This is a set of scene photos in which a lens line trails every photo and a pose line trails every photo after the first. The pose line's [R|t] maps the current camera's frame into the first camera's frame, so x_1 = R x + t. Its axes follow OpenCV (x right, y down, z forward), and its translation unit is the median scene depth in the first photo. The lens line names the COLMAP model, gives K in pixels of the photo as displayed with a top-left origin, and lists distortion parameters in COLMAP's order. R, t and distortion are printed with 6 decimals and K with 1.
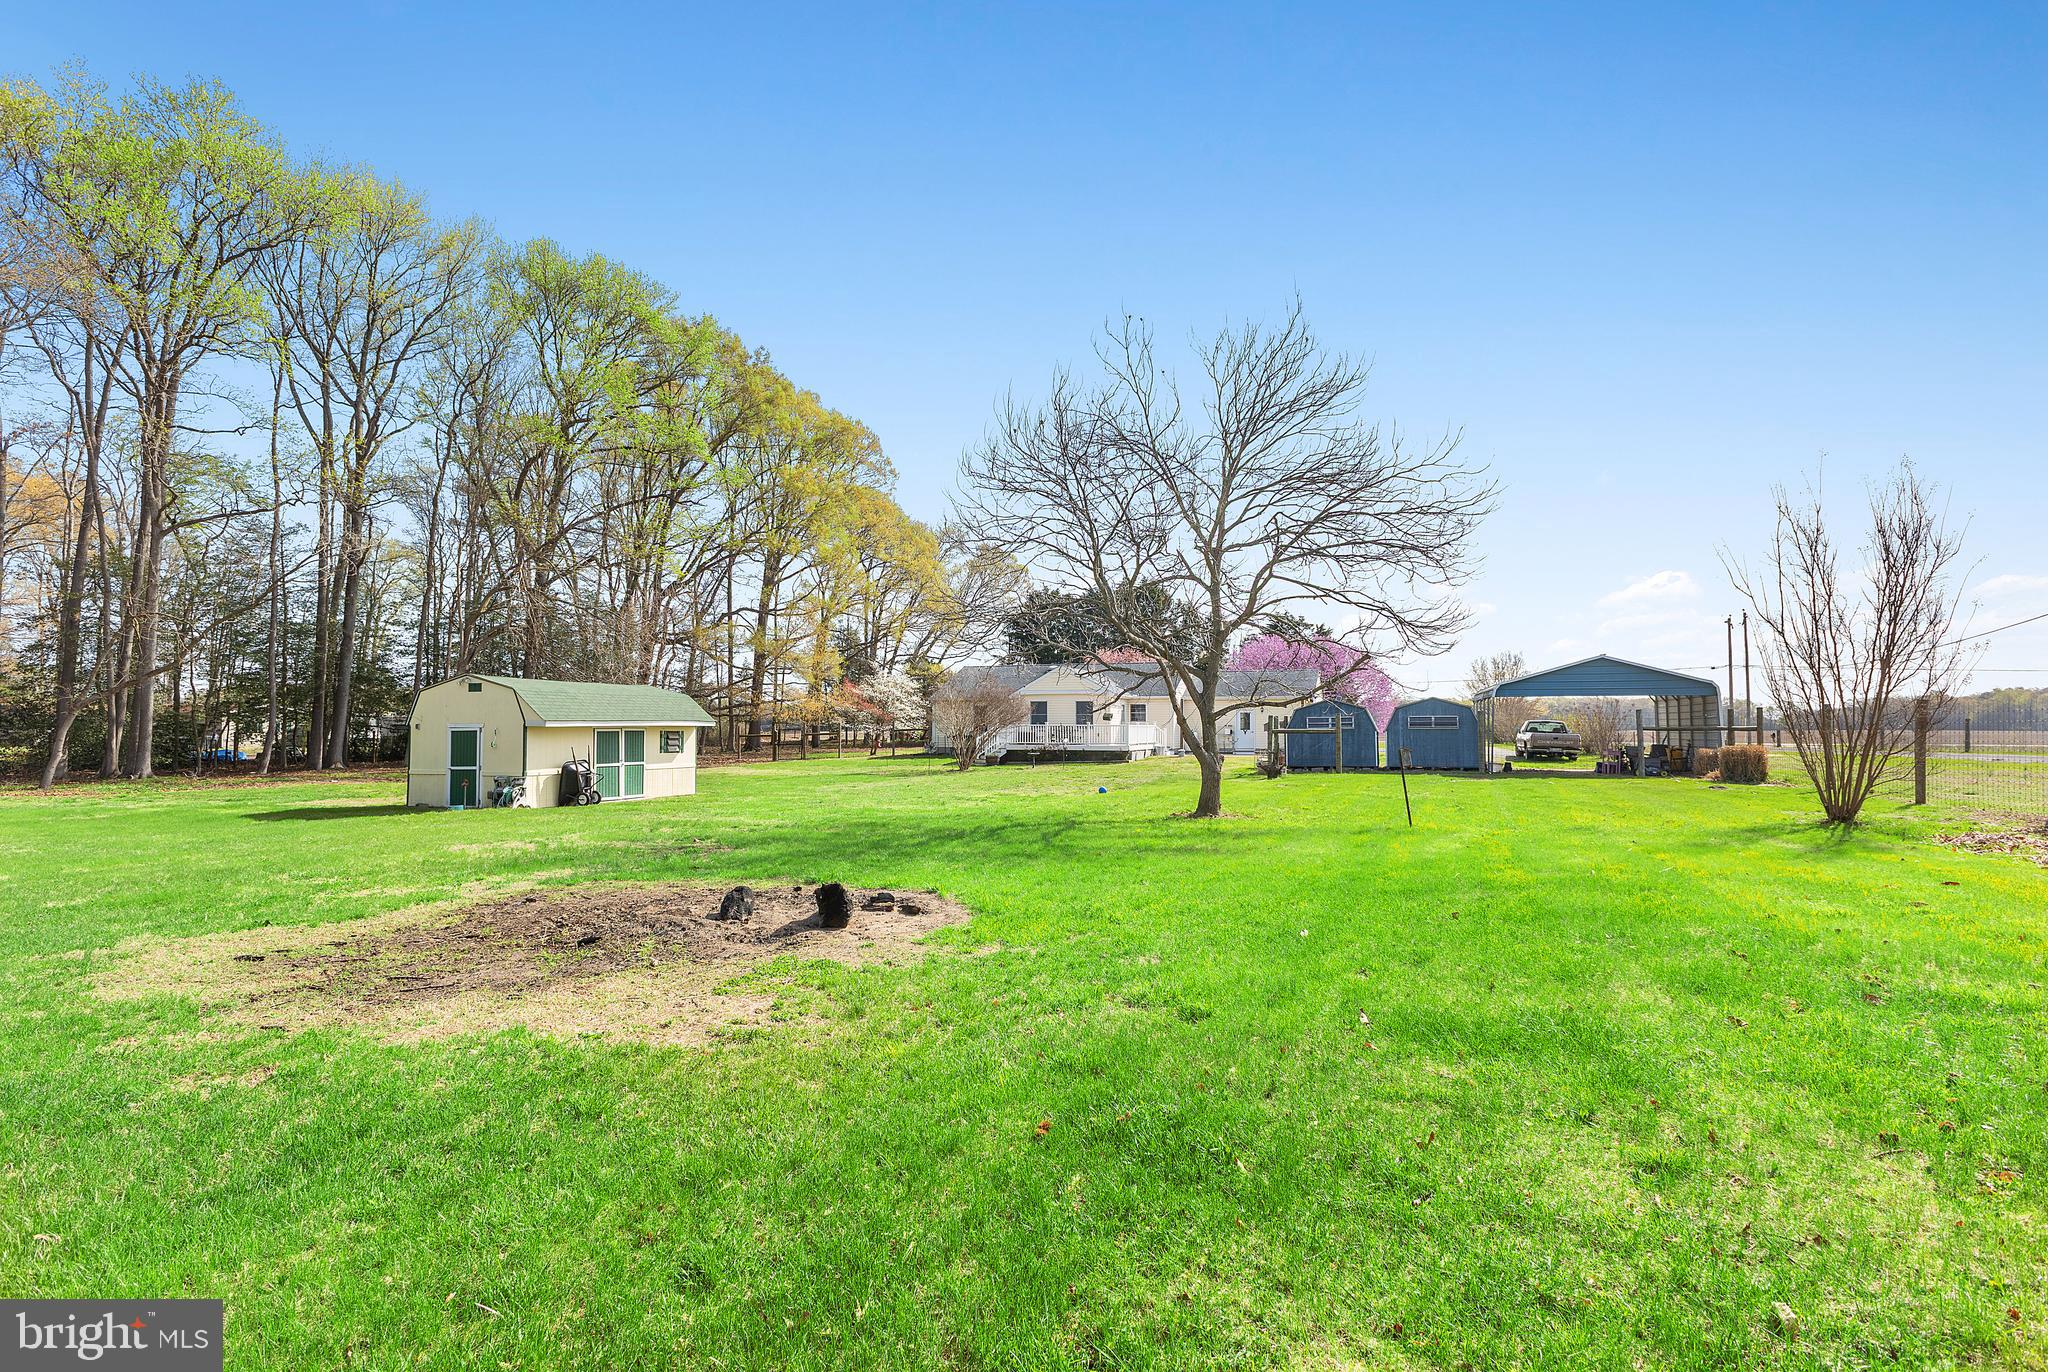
lens RADIAL K [[1138.3, 0, 1022.3], [0, 1138.3, 681.1], [0, 0, 1]] dist [0.015422, -0.004324]
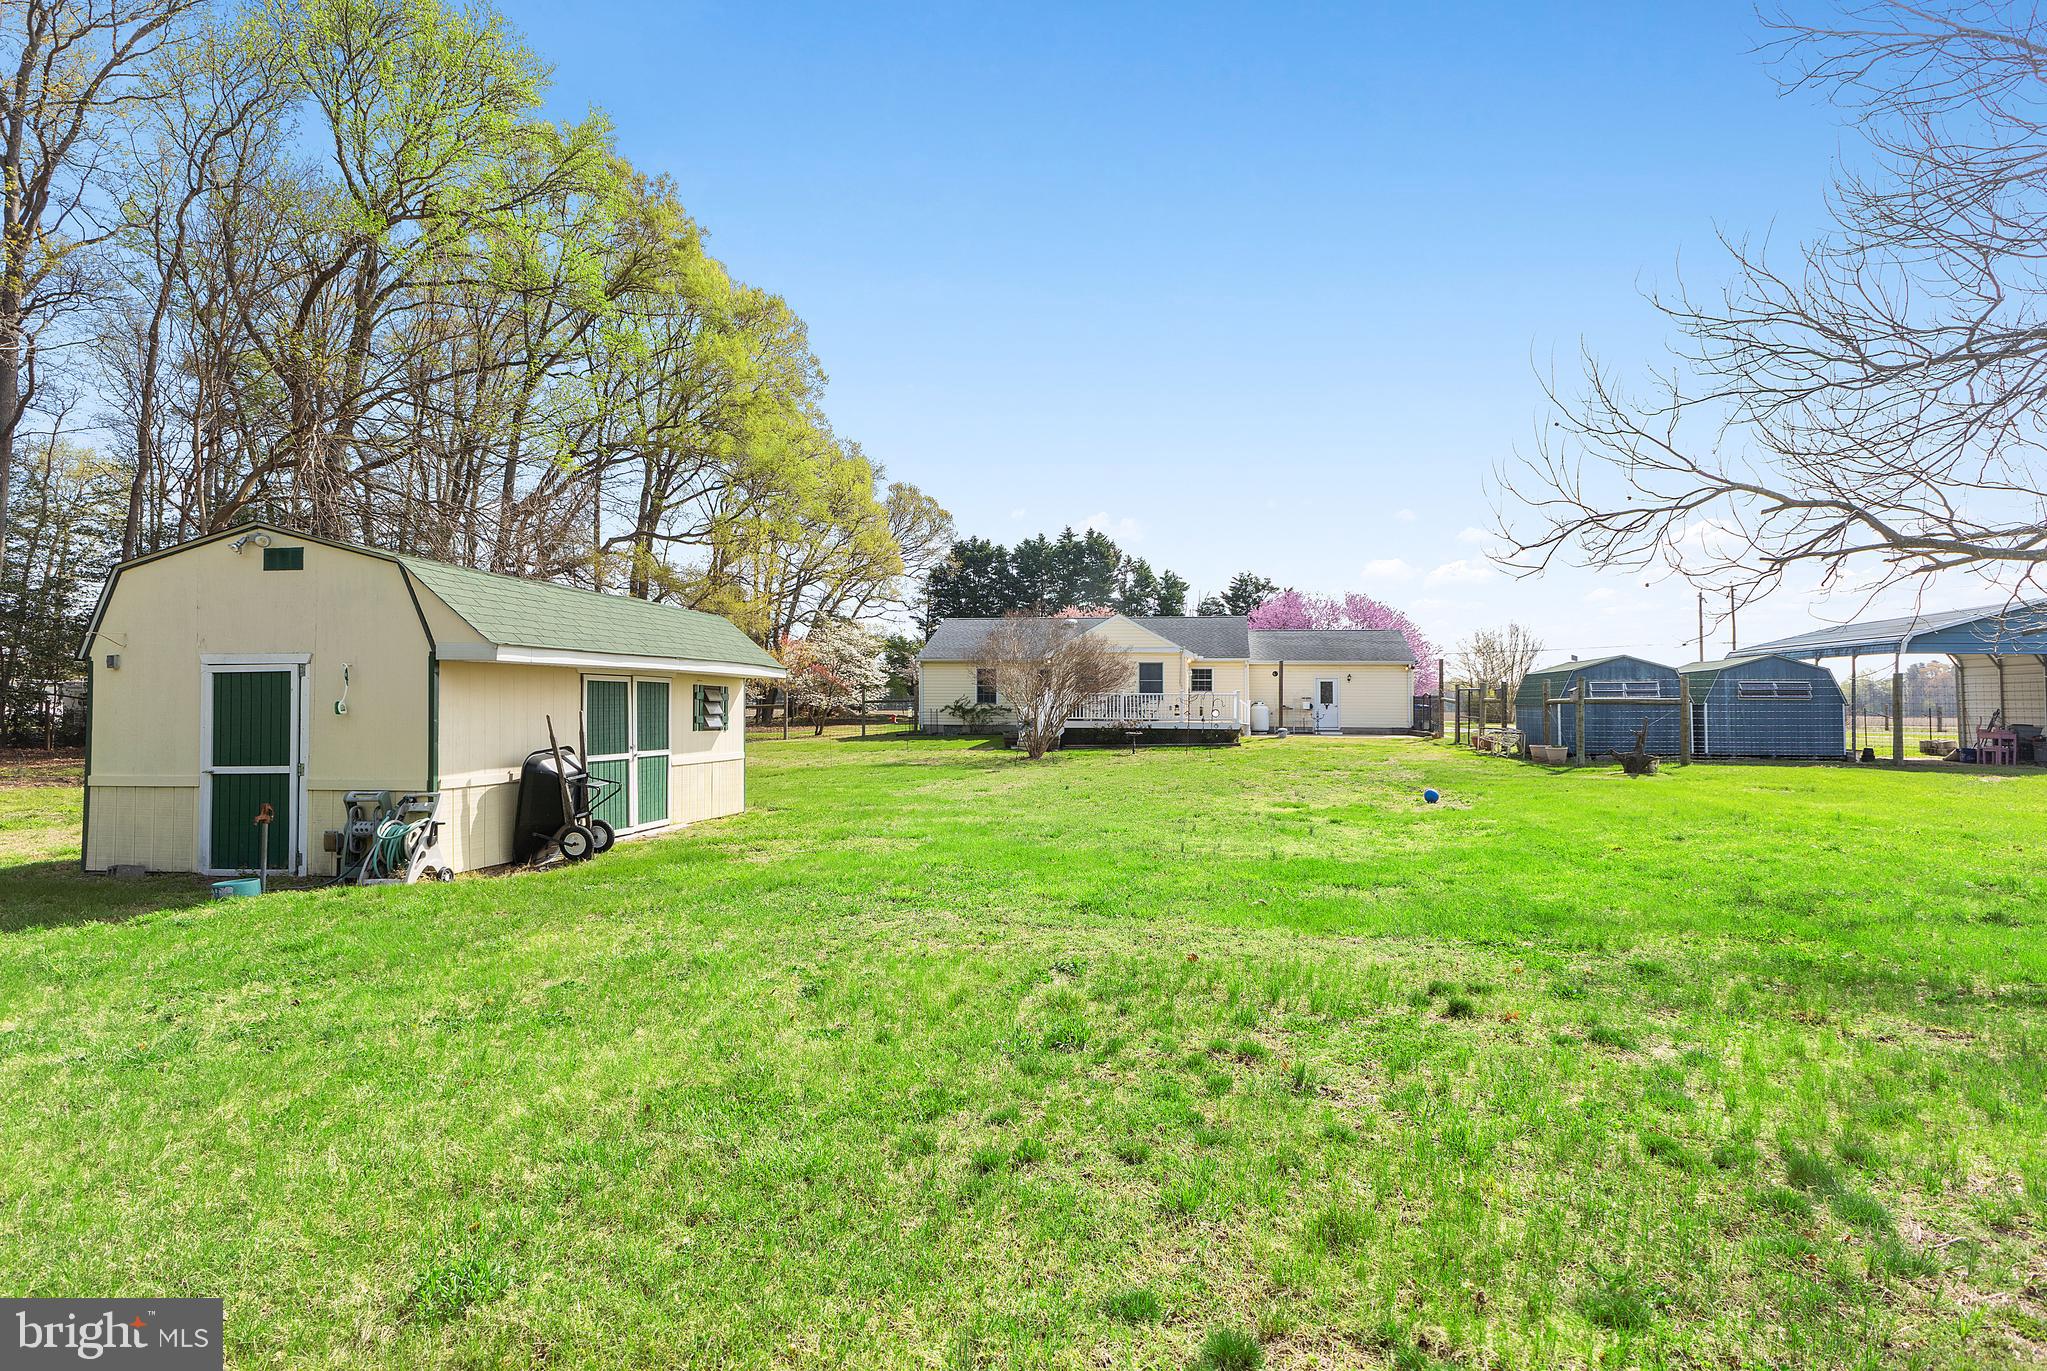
lens RADIAL K [[1137.7, 0, 1065.8], [0, 1137.7, 670.0], [0, 0, 1]] dist [0.015422, -0.004324]
pose [[0.979566, 0.013330, 0.200679, -0.244601], [-0.014970, 0.999866, 0.006654, 0.029717], [-0.200563, -0.009523, 0.979634, 0.466603]]
